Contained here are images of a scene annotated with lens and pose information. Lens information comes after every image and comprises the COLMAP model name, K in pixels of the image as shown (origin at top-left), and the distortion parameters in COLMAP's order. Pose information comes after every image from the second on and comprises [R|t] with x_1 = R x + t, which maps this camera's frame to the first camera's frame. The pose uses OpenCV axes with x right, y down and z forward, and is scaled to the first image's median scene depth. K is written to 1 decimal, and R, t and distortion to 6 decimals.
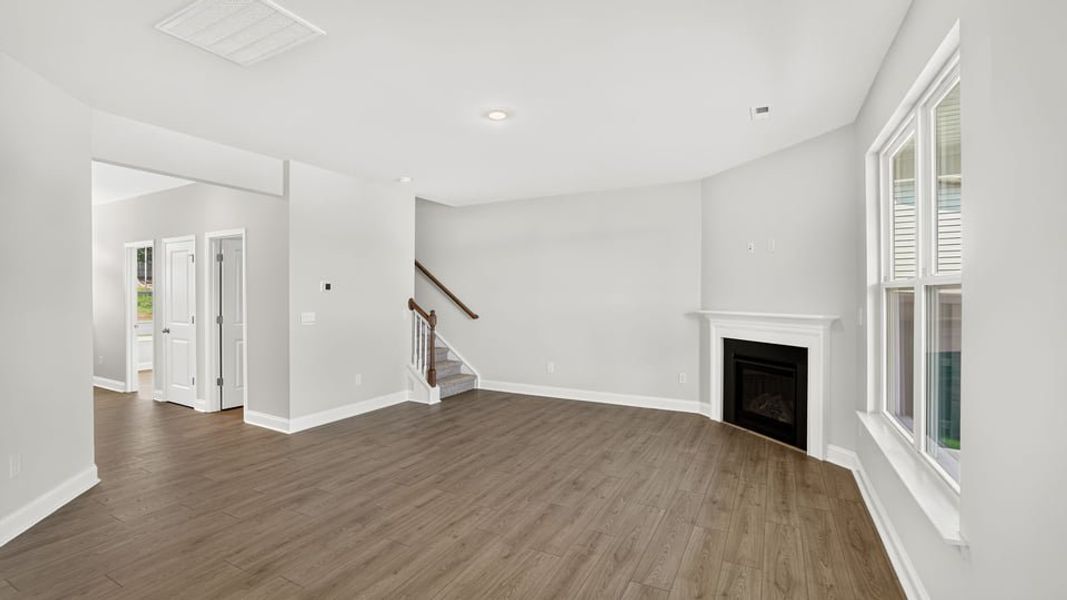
lens RADIAL K [[464.1, 0, 529.2], [0, 464.1, 295.8], [0, 0, 1]] dist [-0.035388, 0.002206]
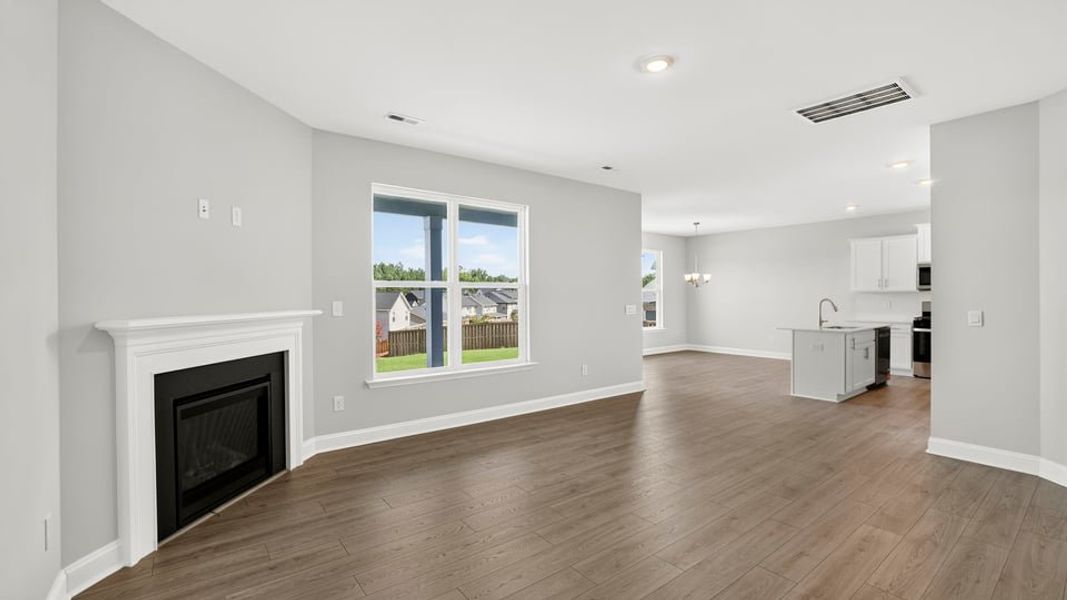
lens RADIAL K [[464.1, 0, 526.6], [0, 464.1, 295.5], [0, 0, 1]] dist [-0.035388, 0.002206]
pose [[-0.908460, 0.006412, 0.417922, -0.161629], [0.007013, 0.999975, -0.000097, 0.011646], [-0.417912, 0.002843, -0.908483, 1.478861]]
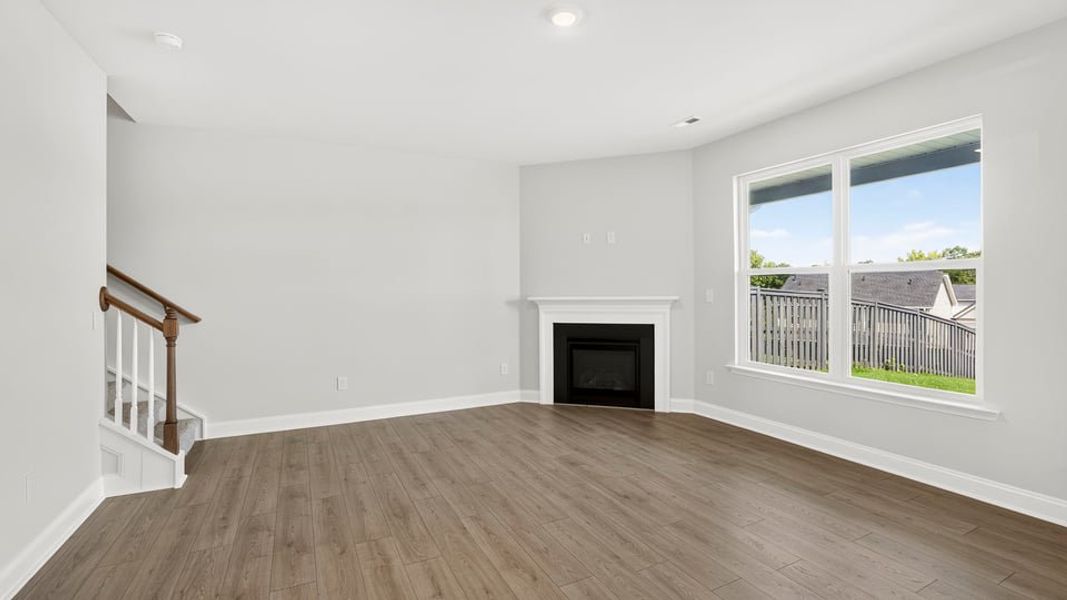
lens RADIAL K [[464.1, 0, 526.9], [0, 464.1, 295.7], [0, 0, 1]] dist [-0.035388, 0.002206]
pose [[0.575170, -0.014740, 0.817901, -0.549024], [0.006628, 0.999889, 0.013359, 0.017274], [-0.818007, -0.002263, 0.575204, 0.521286]]
